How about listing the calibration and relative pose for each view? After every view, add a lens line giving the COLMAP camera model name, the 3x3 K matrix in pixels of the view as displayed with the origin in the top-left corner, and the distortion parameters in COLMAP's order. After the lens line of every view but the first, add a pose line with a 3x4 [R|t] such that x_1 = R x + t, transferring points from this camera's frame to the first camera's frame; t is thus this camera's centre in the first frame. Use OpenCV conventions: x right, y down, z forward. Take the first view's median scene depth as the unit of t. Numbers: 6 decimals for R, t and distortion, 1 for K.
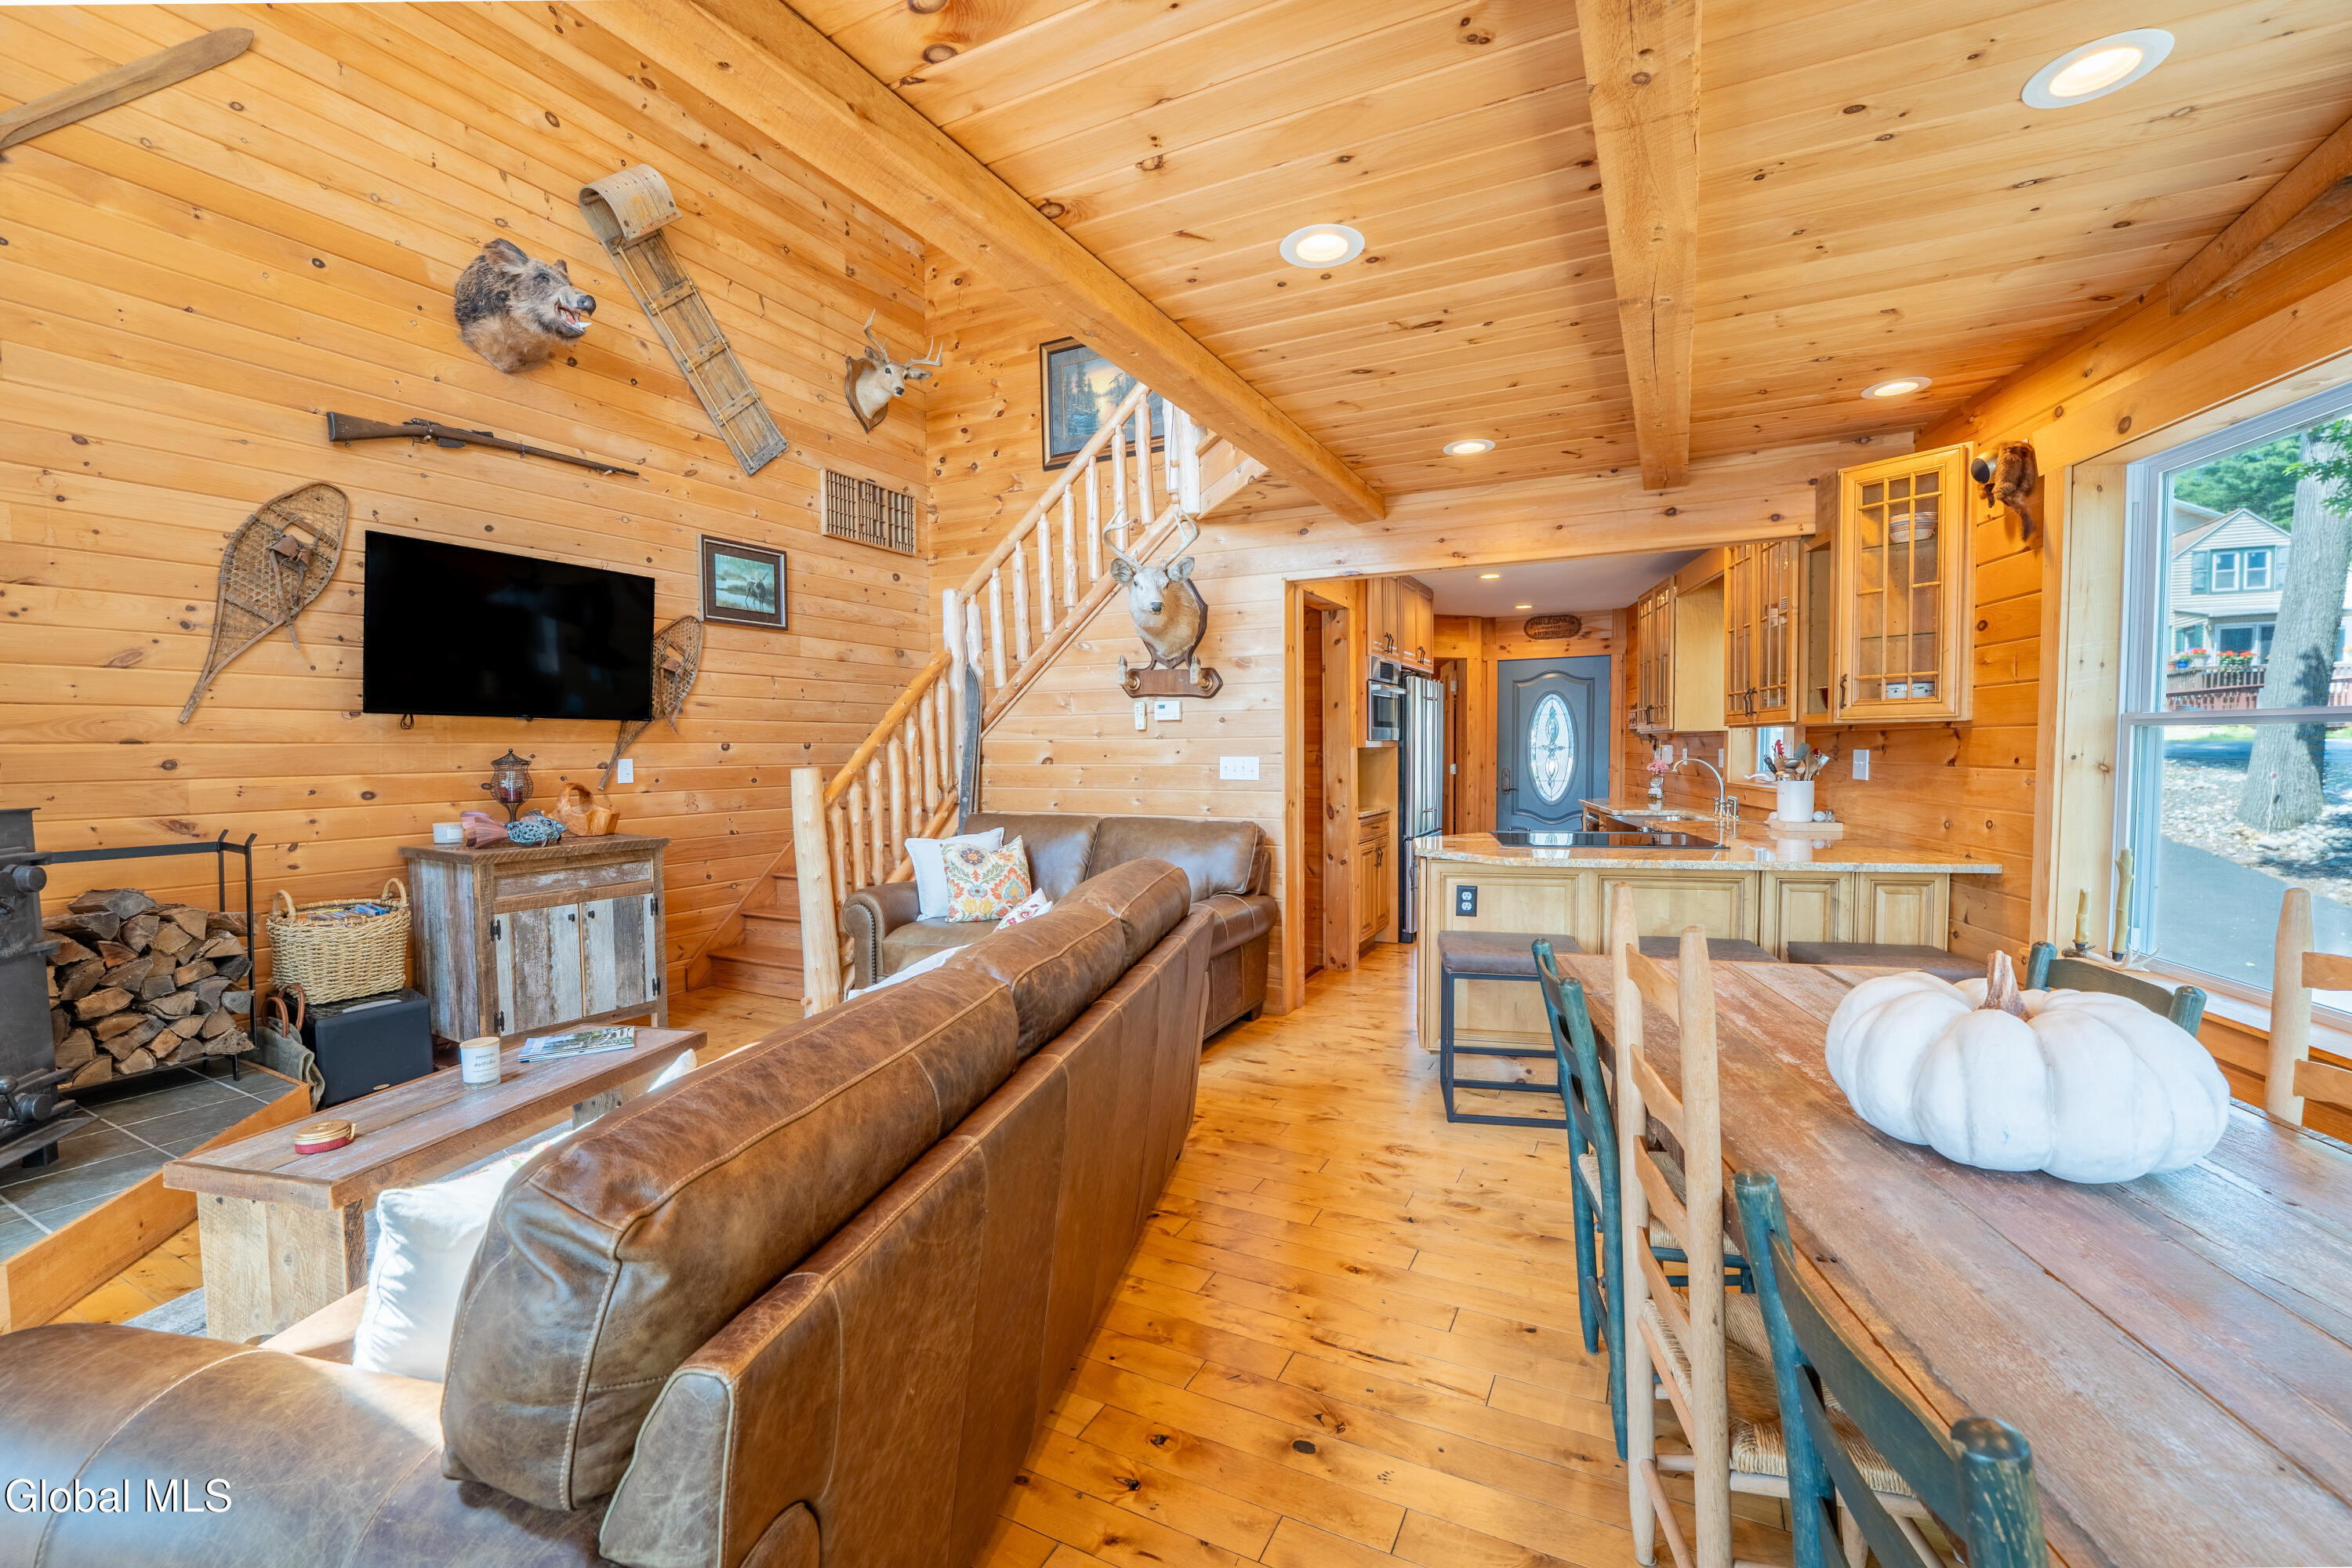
lens RADIAL K [[961.6, 0, 1181.5], [0, 961.6, 797.1], [0, 0, 1]] dist [-0.028731, -0.000047]
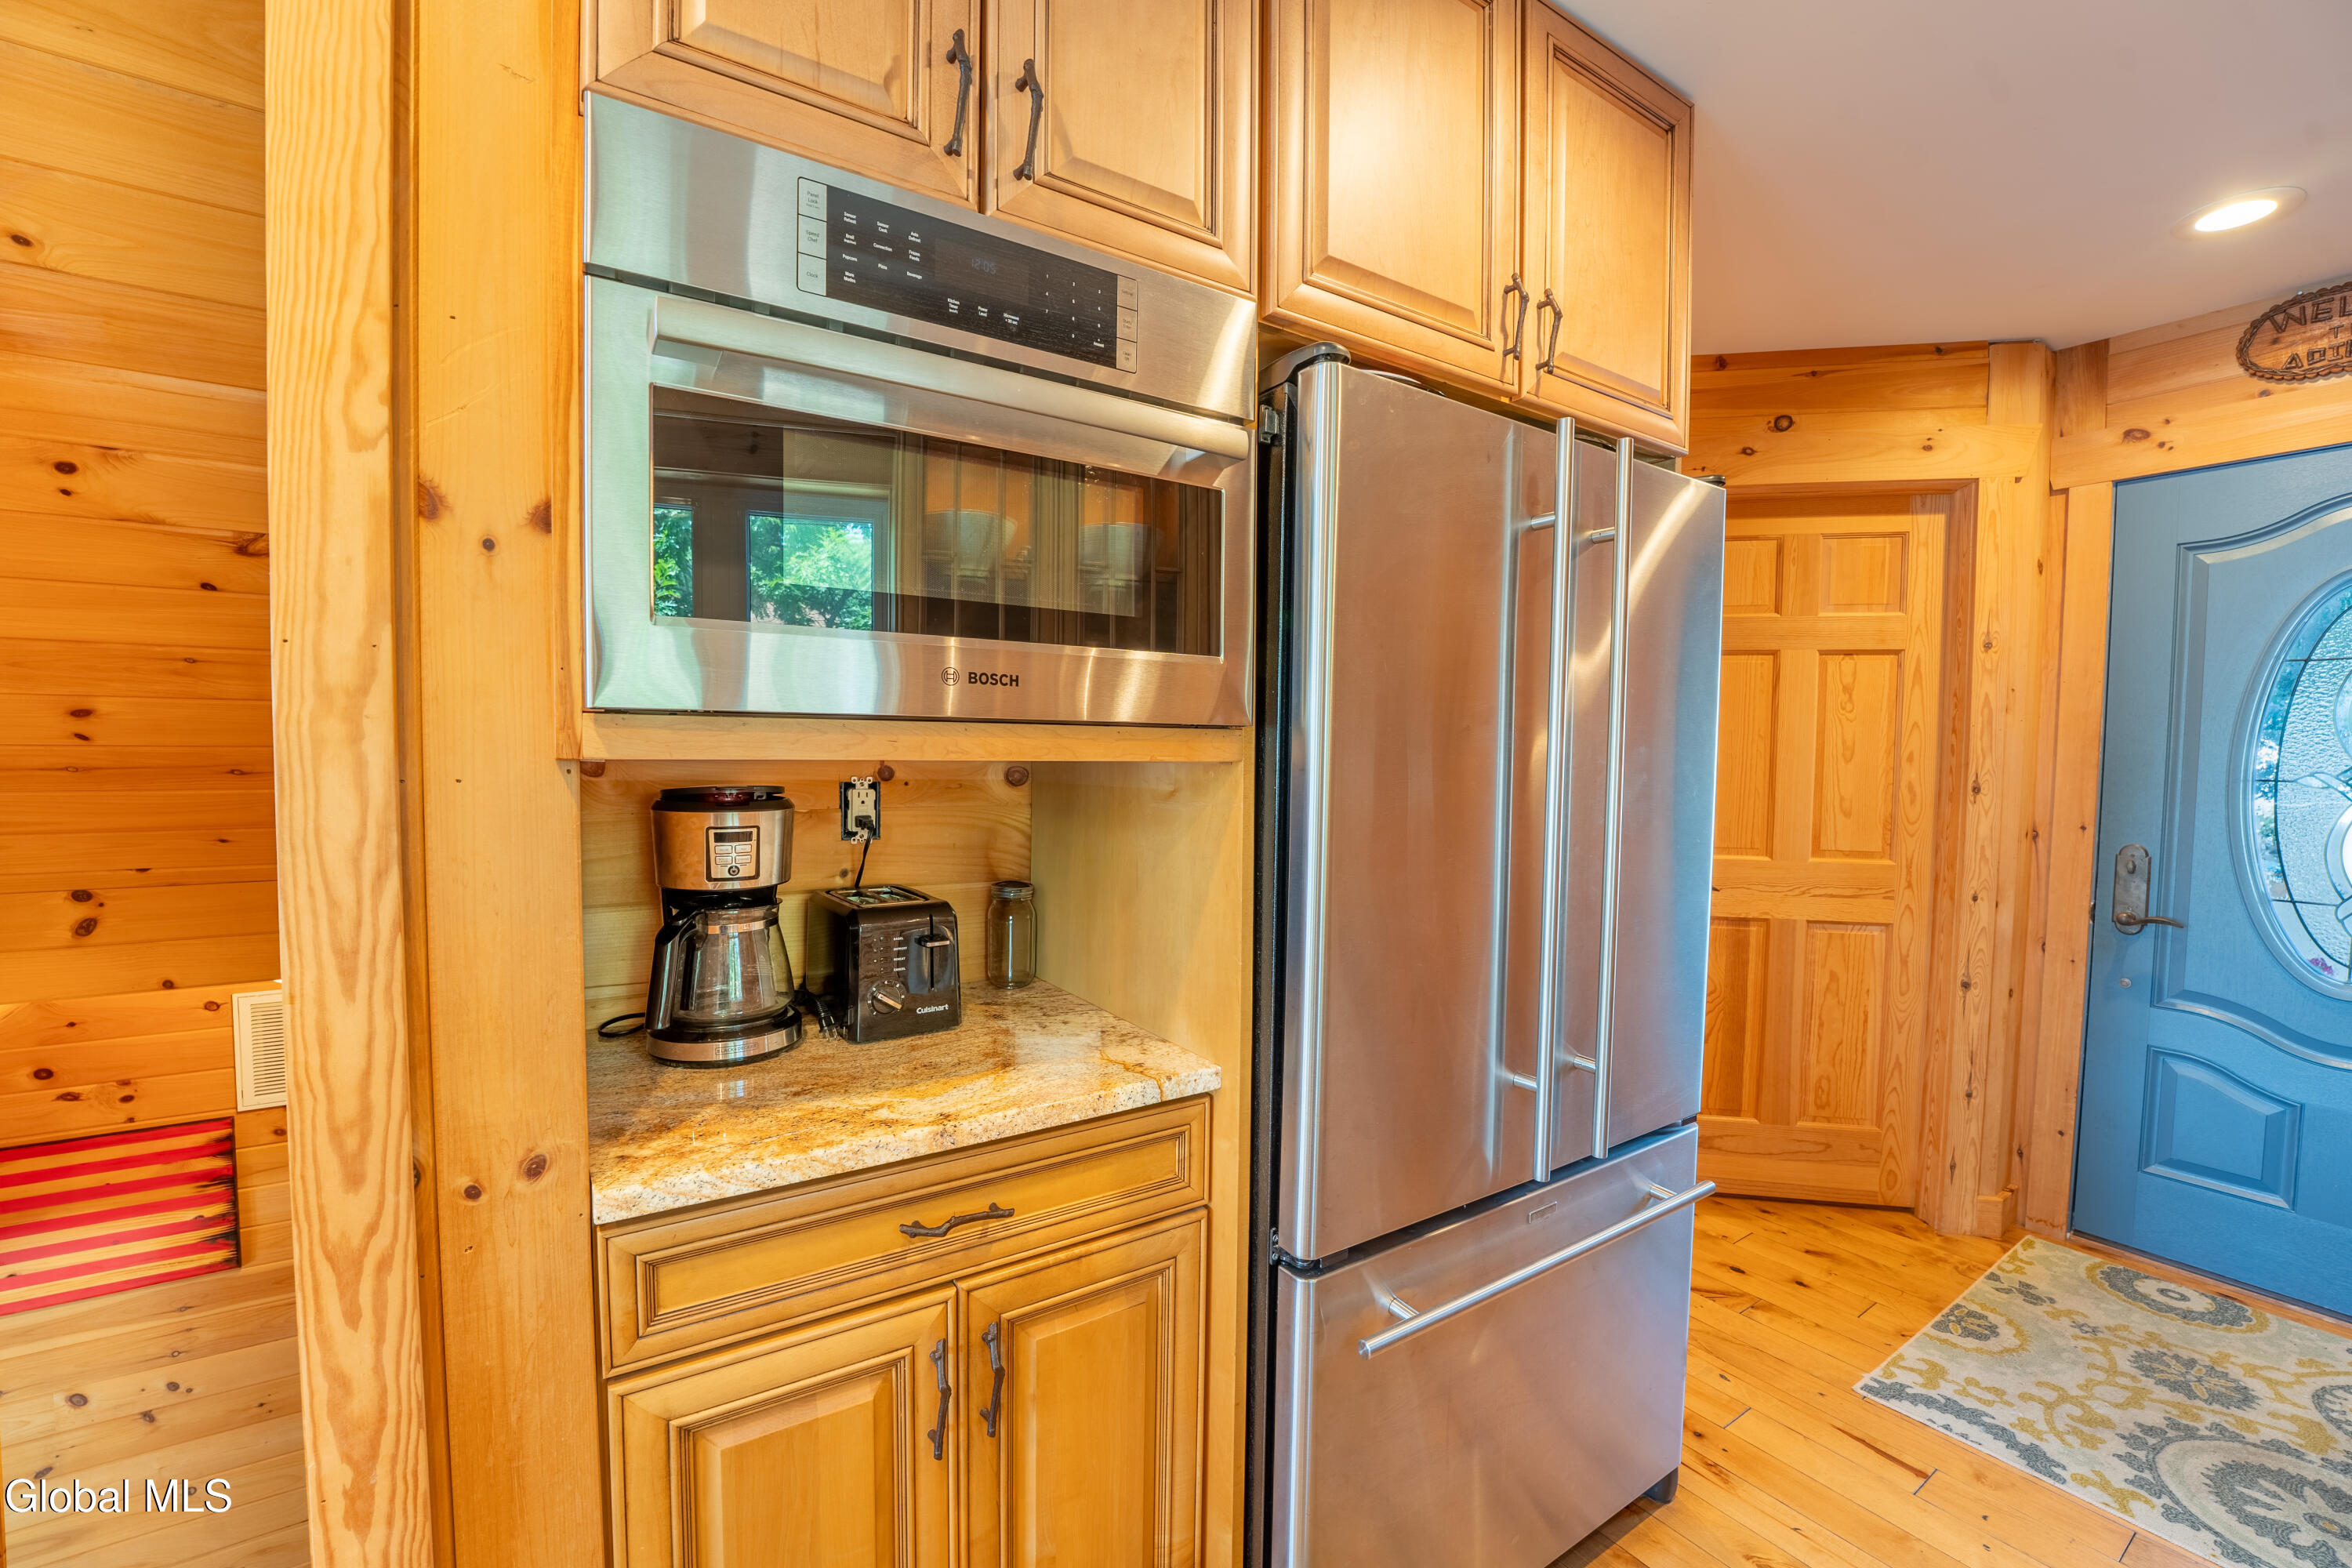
lens RADIAL K [[954.0, 0, 1166.5], [0, 954.0, 797.6], [0, 0, 1]] dist [-0.034869, 0.004670]
pose [[0.868080, 0.043090, -0.494550, 0.344440], [-0.044676, 0.998964, 0.008620, -0.053643], [0.494409, 0.014612, 0.869106, 0.949080]]
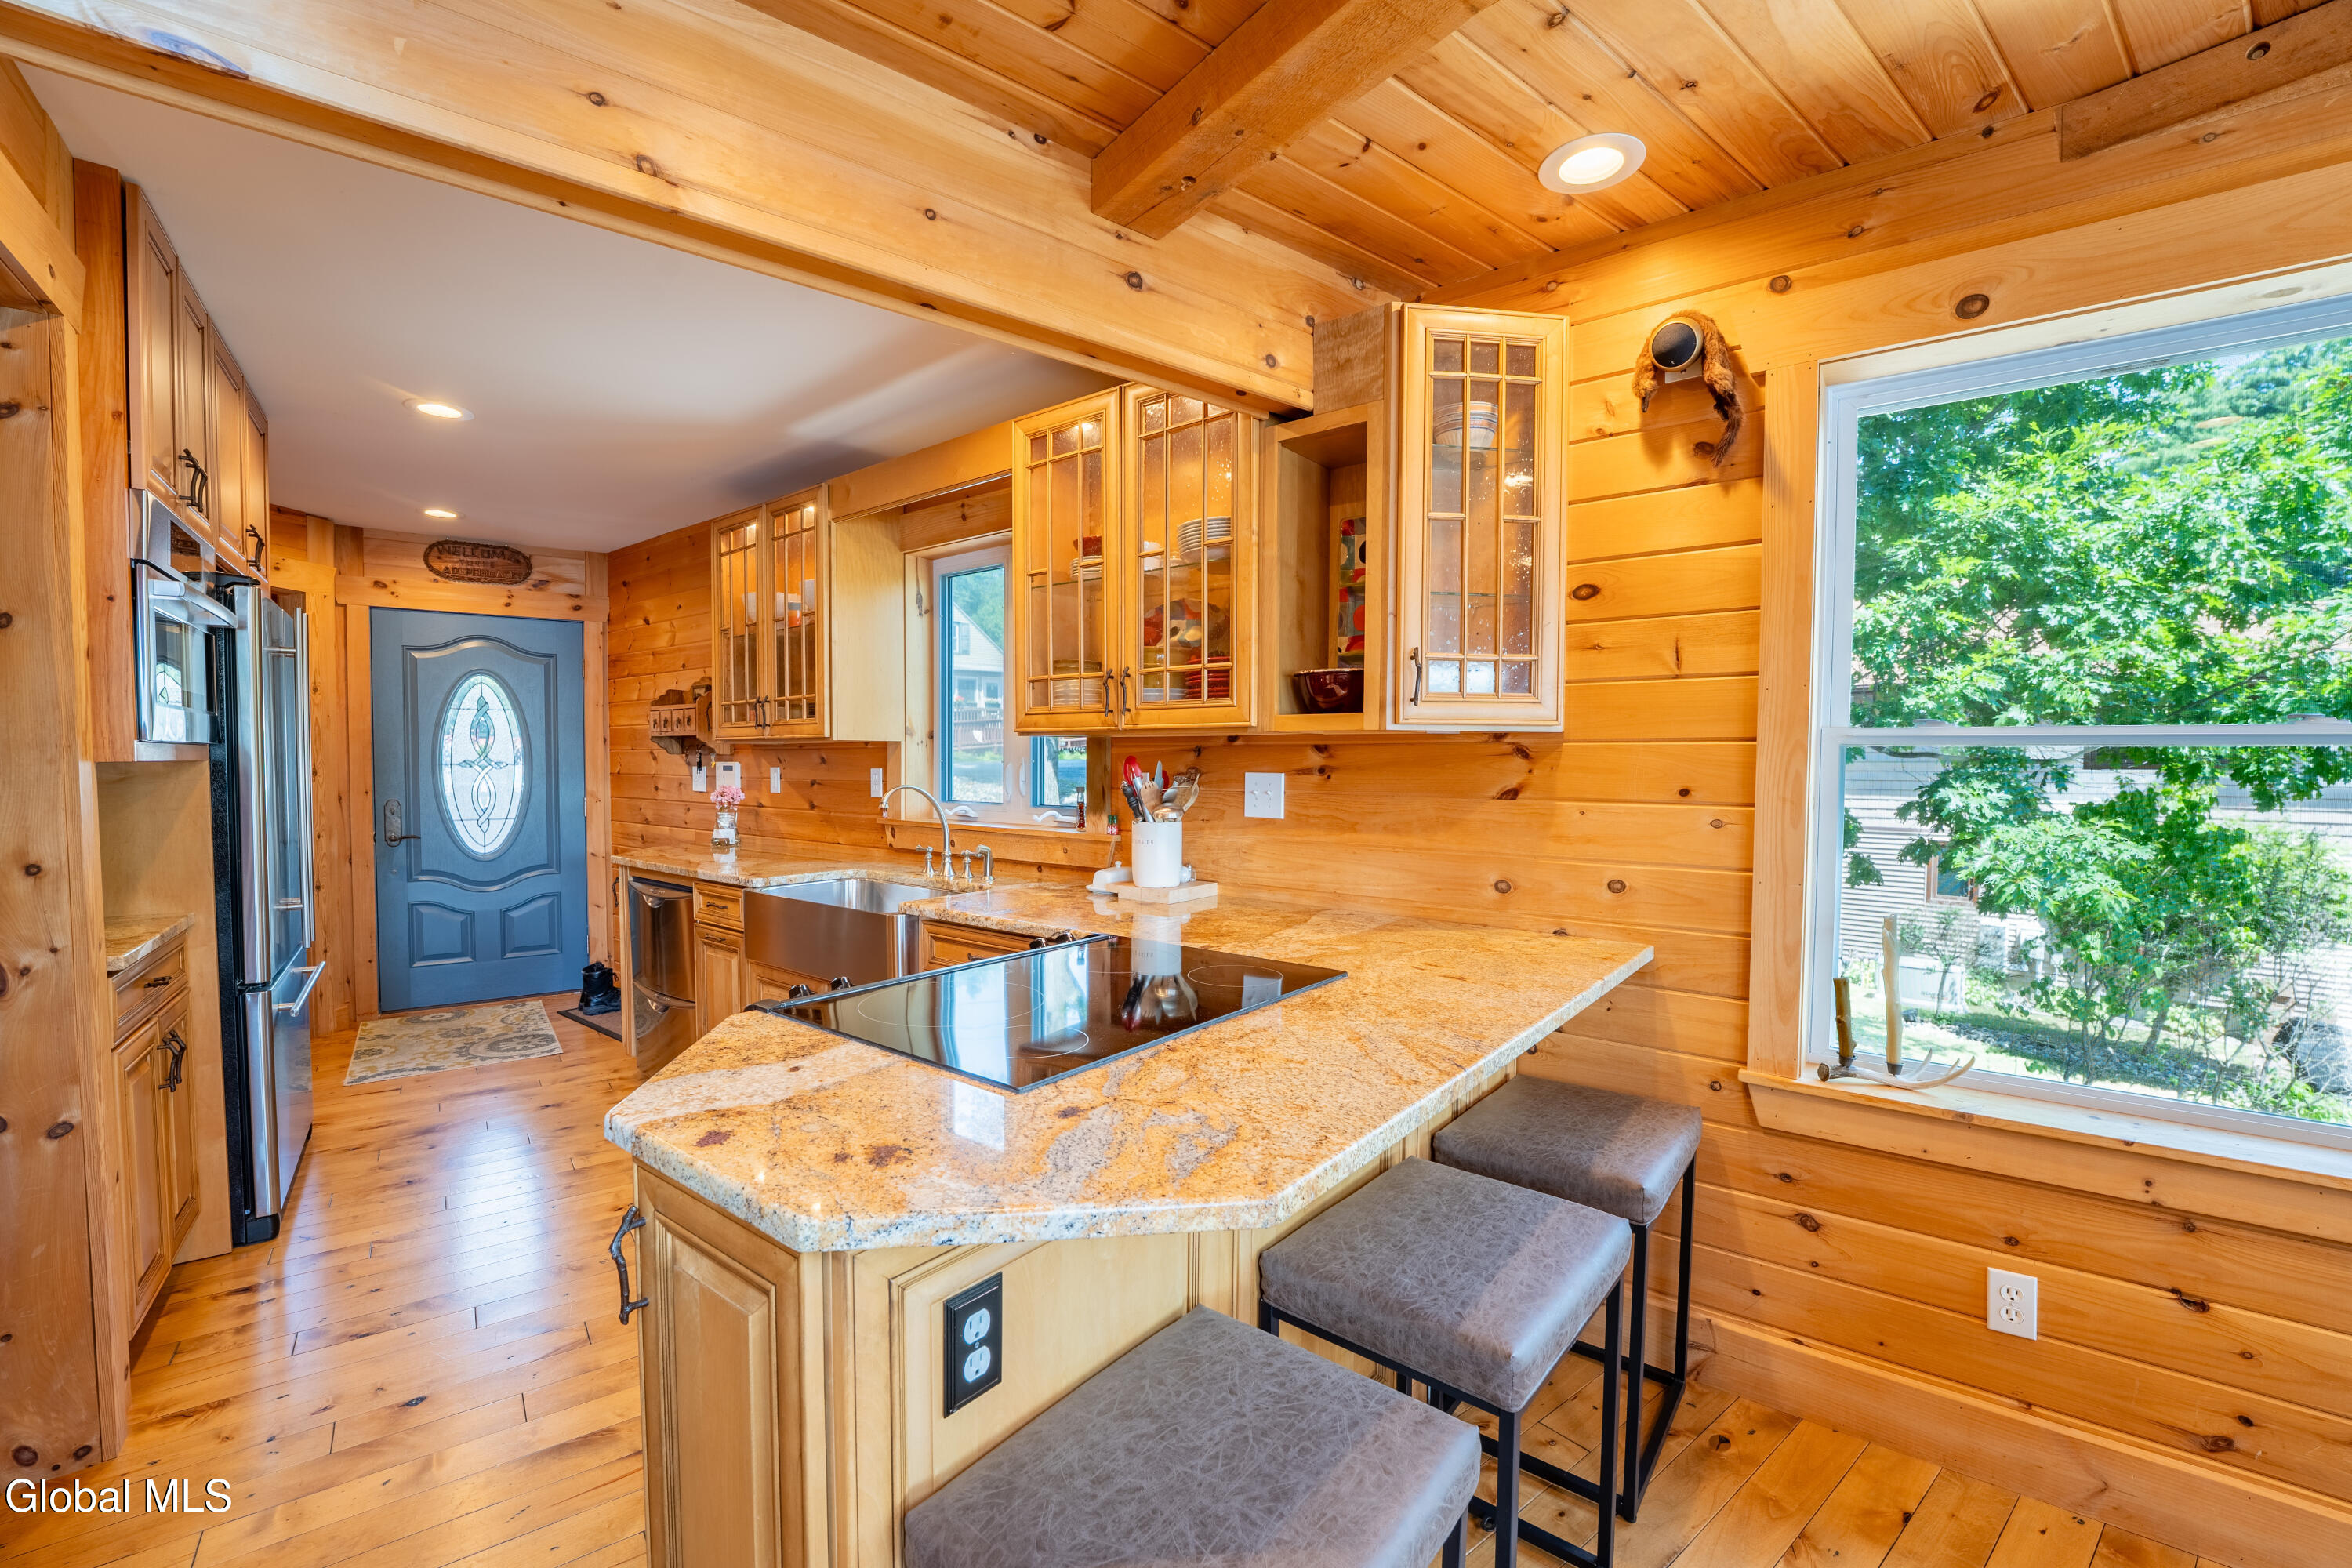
lens RADIAL K [[954.0, 0, 1166.5], [0, 954.0, 797.6], [0, 0, 1]] dist [-0.034869, 0.004670]
pose [[0.426403, -0.023019, 0.904240, 0.057771], [0.037971, 0.999250, 0.007532, -0.028945], [-0.903736, 0.031123, 0.426957, 0.555253]]
